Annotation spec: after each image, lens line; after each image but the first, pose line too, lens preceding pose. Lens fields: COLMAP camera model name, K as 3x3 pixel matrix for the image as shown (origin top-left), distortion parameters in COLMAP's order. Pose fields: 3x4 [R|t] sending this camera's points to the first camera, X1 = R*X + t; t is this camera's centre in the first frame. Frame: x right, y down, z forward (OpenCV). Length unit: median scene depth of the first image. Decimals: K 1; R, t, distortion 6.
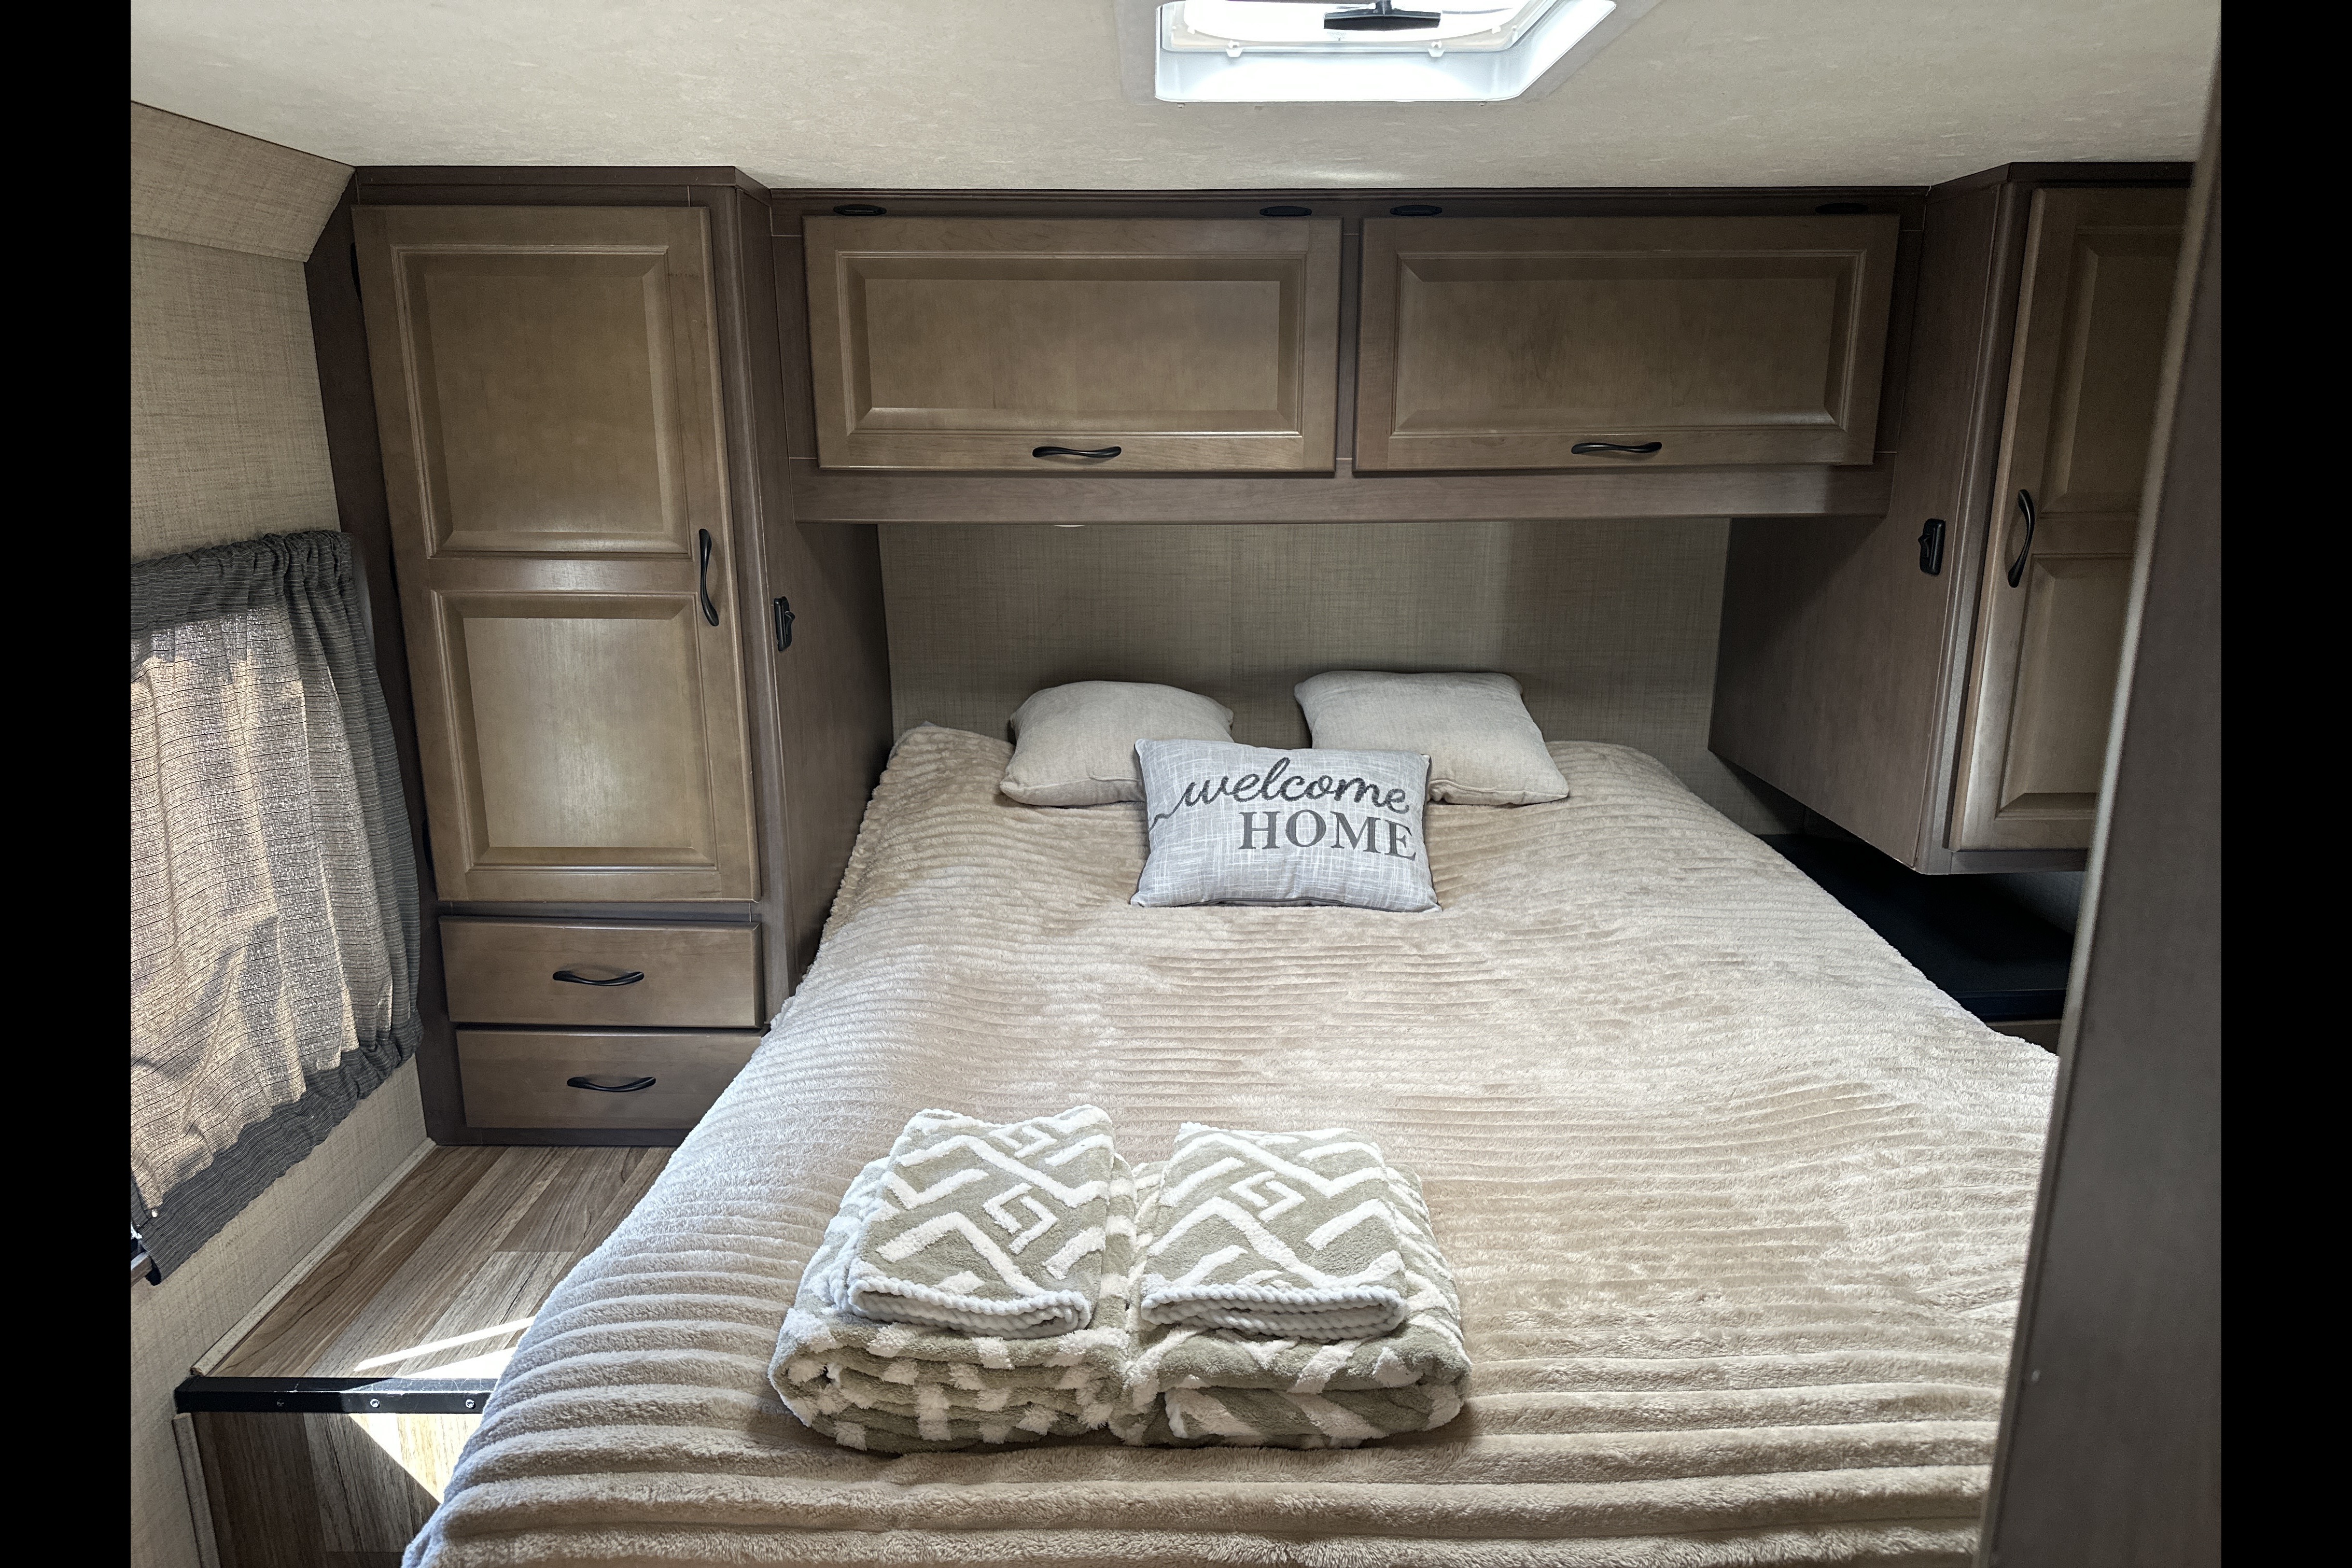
lens RADIAL K [[1435.7, 0, 1141.5], [0, 1435.7, 779.3], [0, 0, 1]] dist [0.082838, -0.000619]
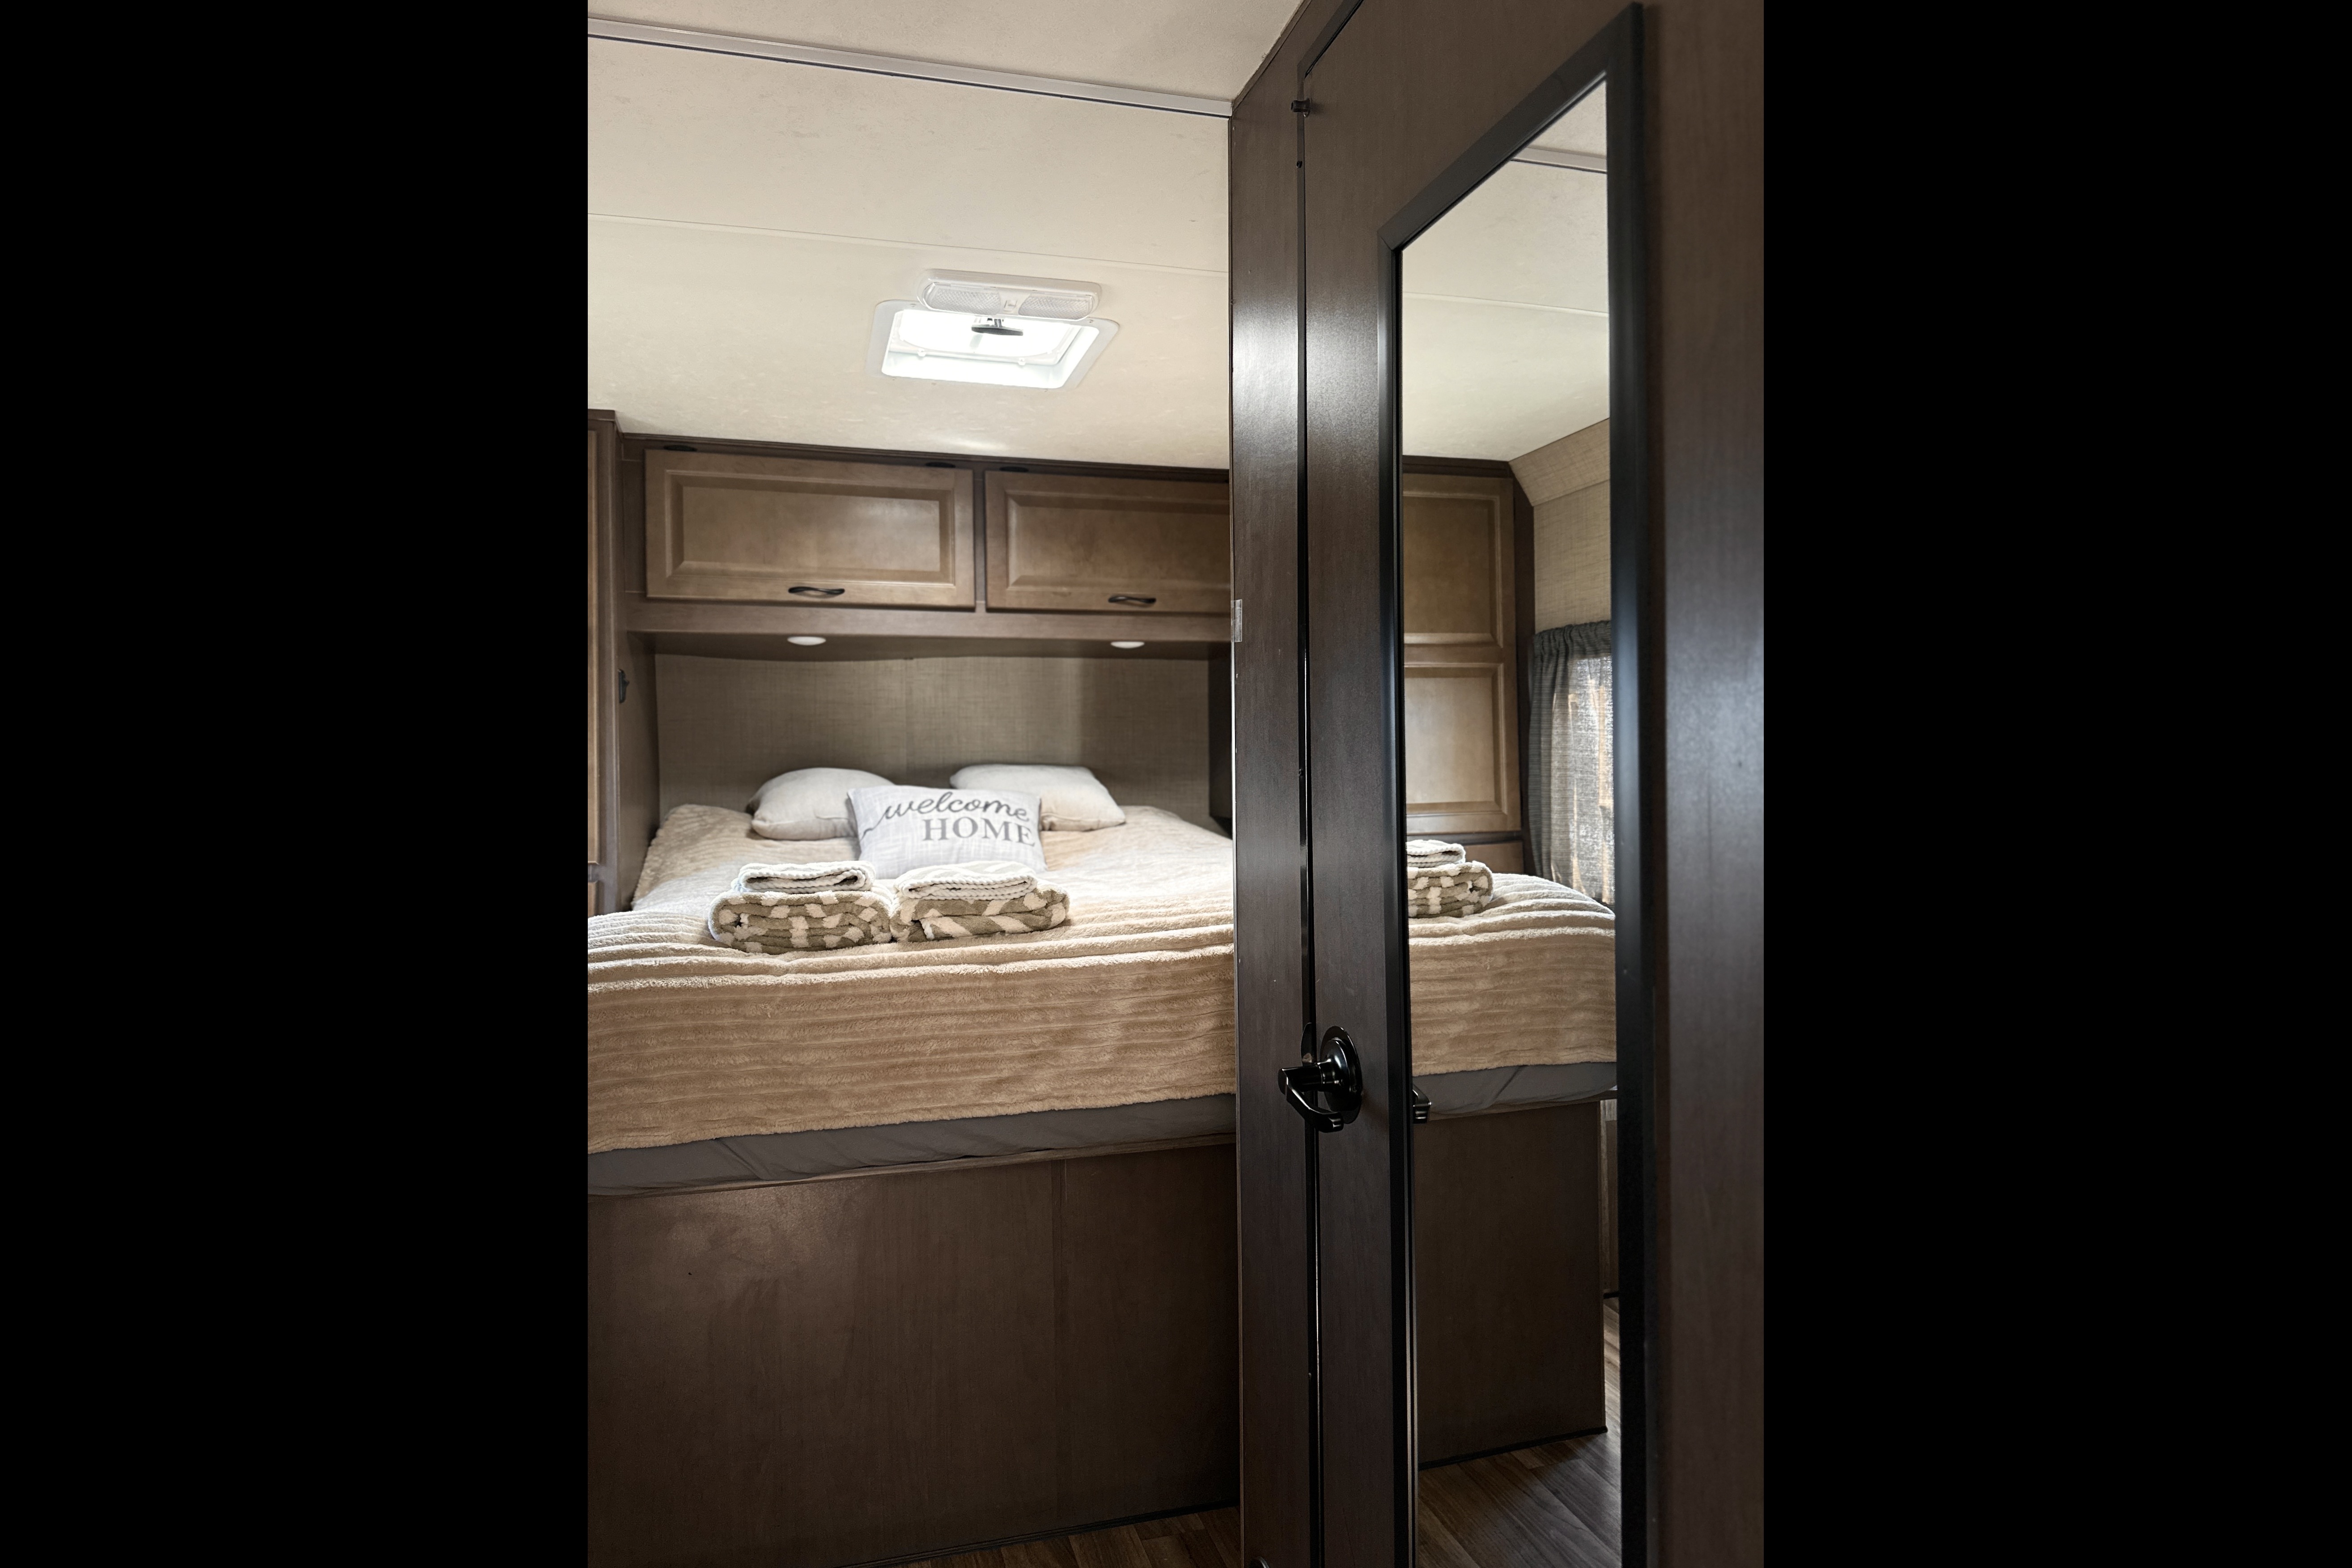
lens RADIAL K [[1435.8, 0, 1141.5], [0, 1435.8, 779.3], [0, 0, 1]] dist [0.082838, -0.000619]
pose [[0.964120, 0.003398, 0.265447, -0.123060], [0.071724, 0.959397, -0.272786, 0.448188], [-0.255596, 0.282037, 0.924730, -0.542299]]
